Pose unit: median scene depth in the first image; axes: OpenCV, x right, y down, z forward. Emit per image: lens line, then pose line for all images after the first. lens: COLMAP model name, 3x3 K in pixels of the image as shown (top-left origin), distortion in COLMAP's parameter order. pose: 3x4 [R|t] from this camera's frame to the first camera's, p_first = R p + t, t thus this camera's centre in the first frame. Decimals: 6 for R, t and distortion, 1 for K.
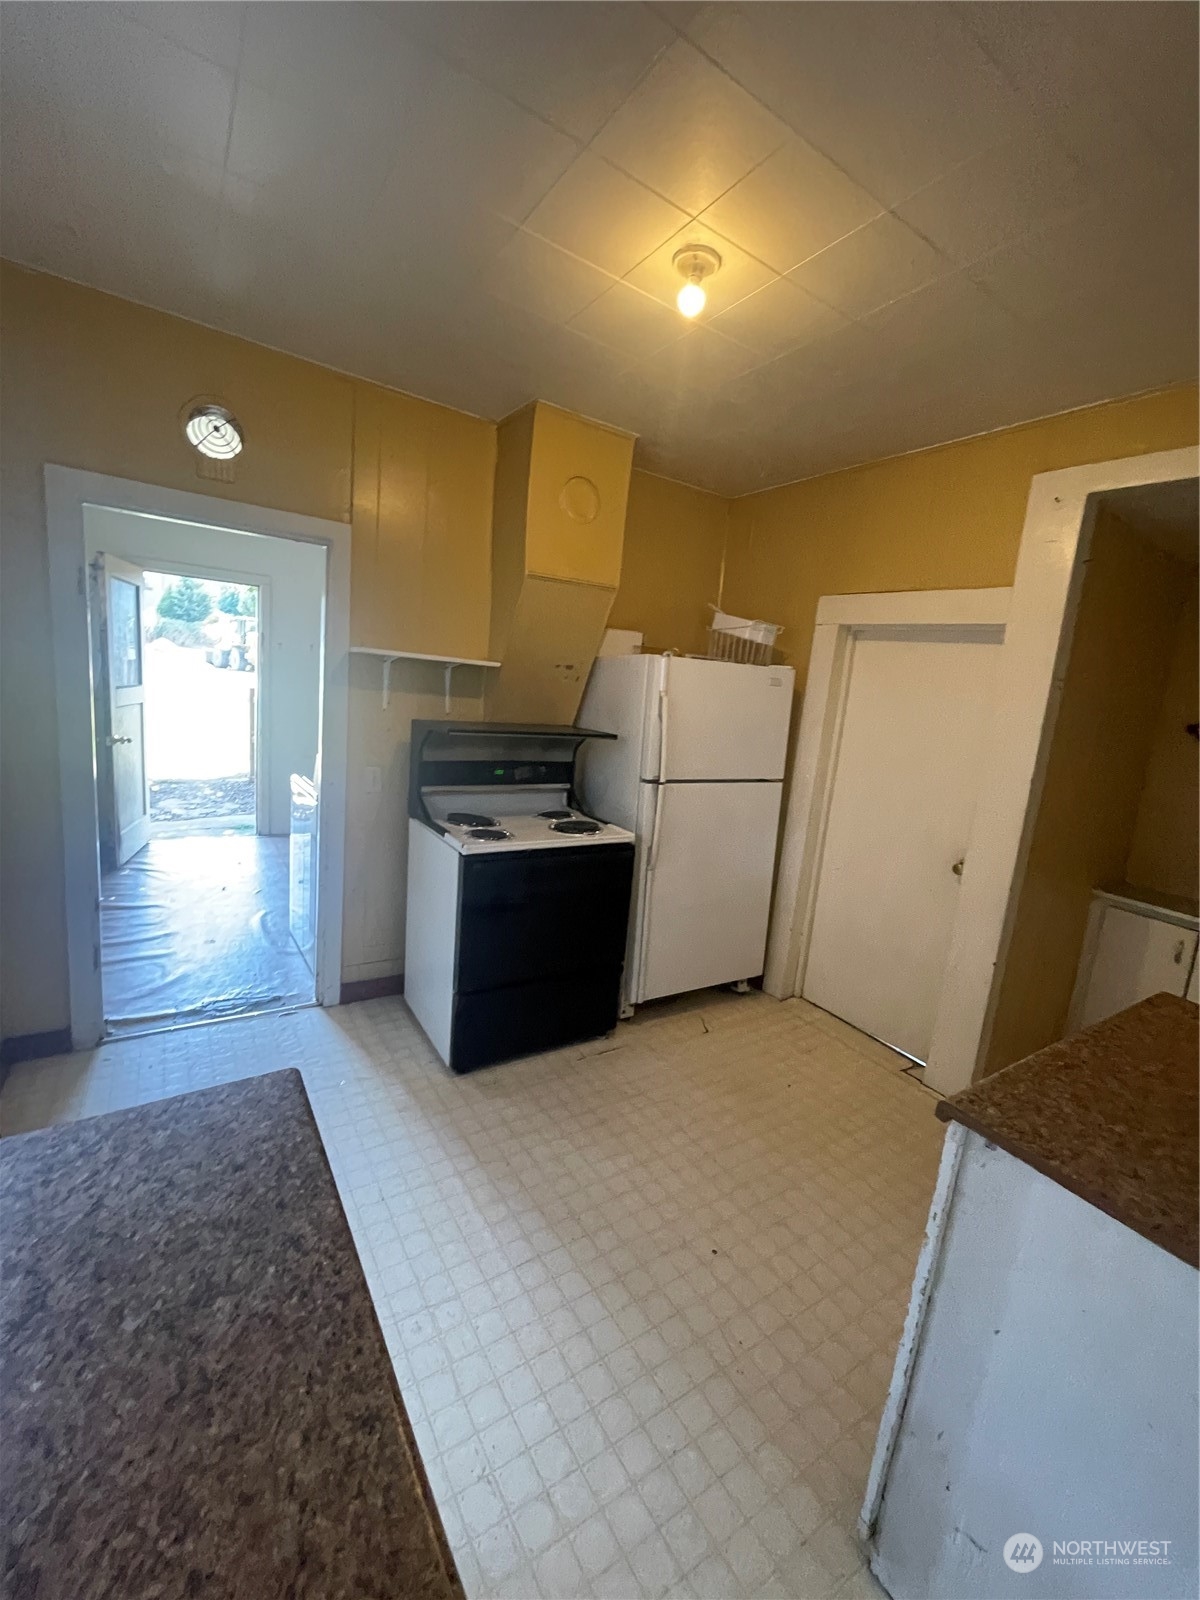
lens RADIAL K [[643.7, 0, 600.3], [0, 643.7, 798.9], [0, 0, 1]] dist [-0.000346, 0.000744]
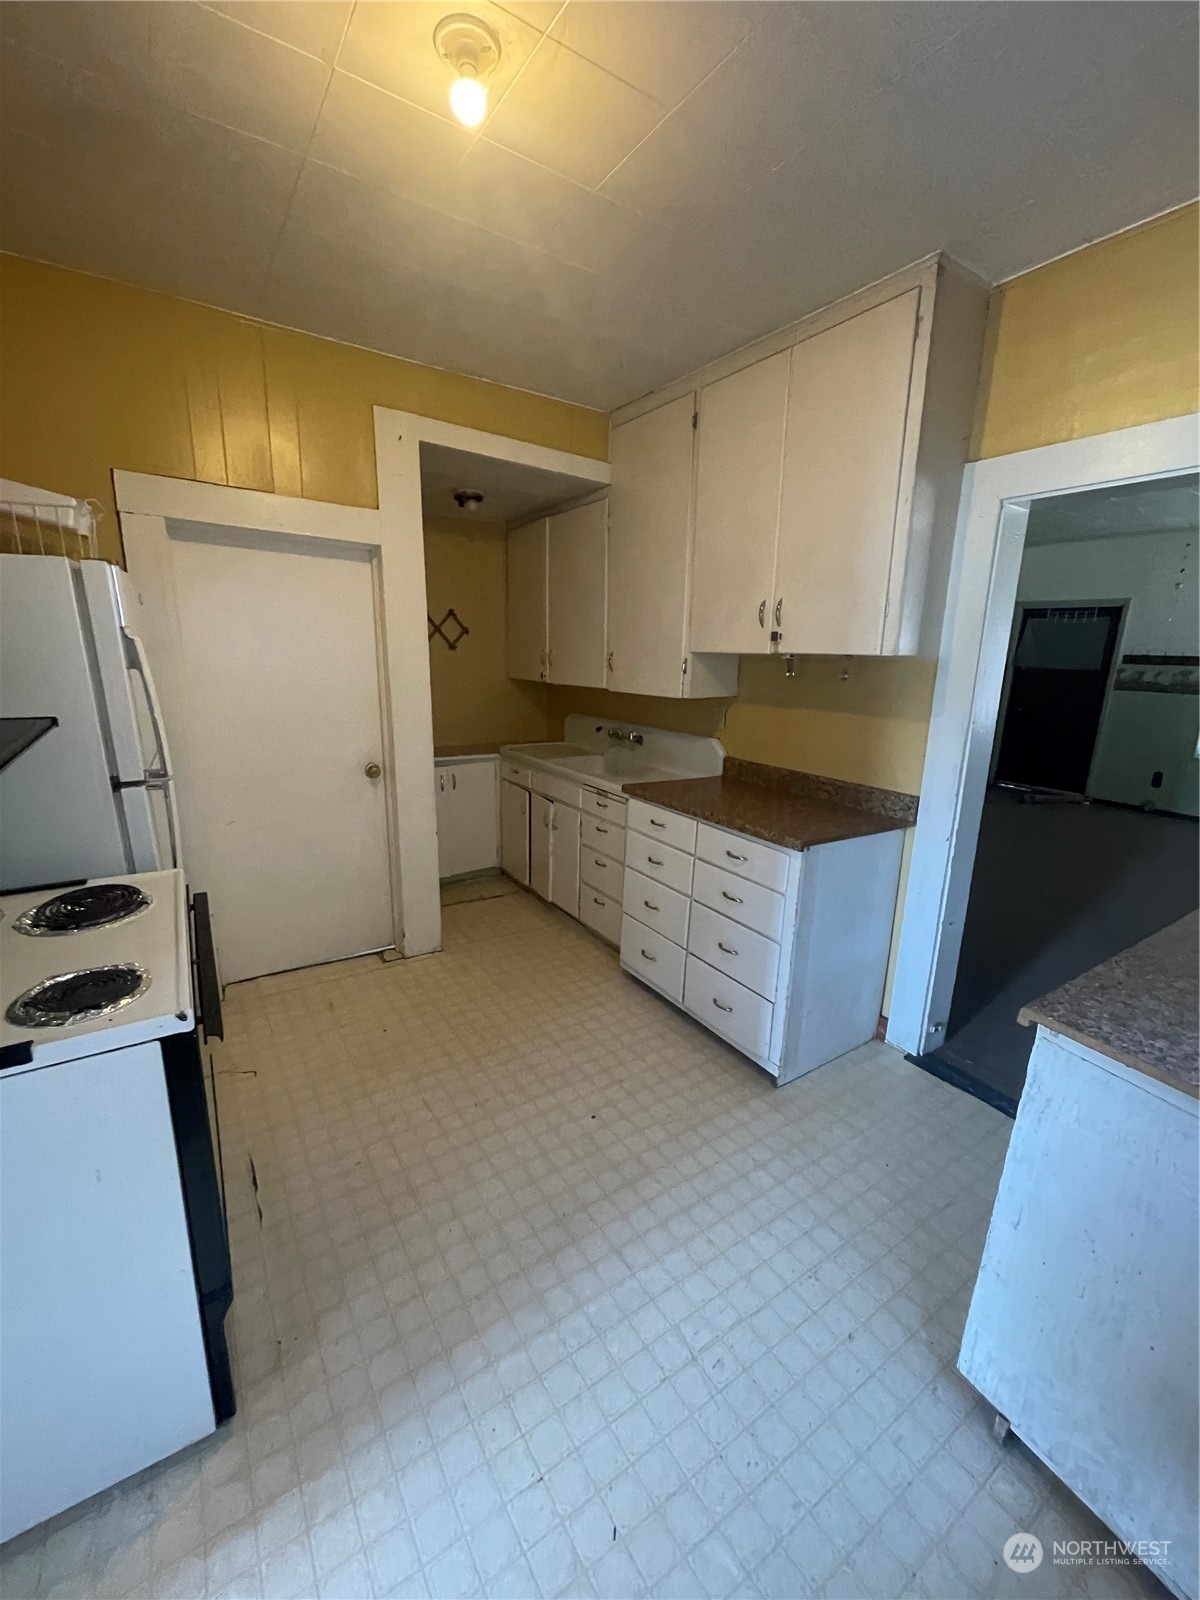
lens RADIAL K [[643.7, 0, 597.9], [0, 643.7, 797.5], [0, 0, 1]] dist [-0.000346, 0.000744]
pose [[0.011694, -0.321617, 0.946798, -0.666674], [0.137412, 0.938396, 0.317066, -0.197960], [-0.990445, 0.126394, 0.055167, 0.747749]]
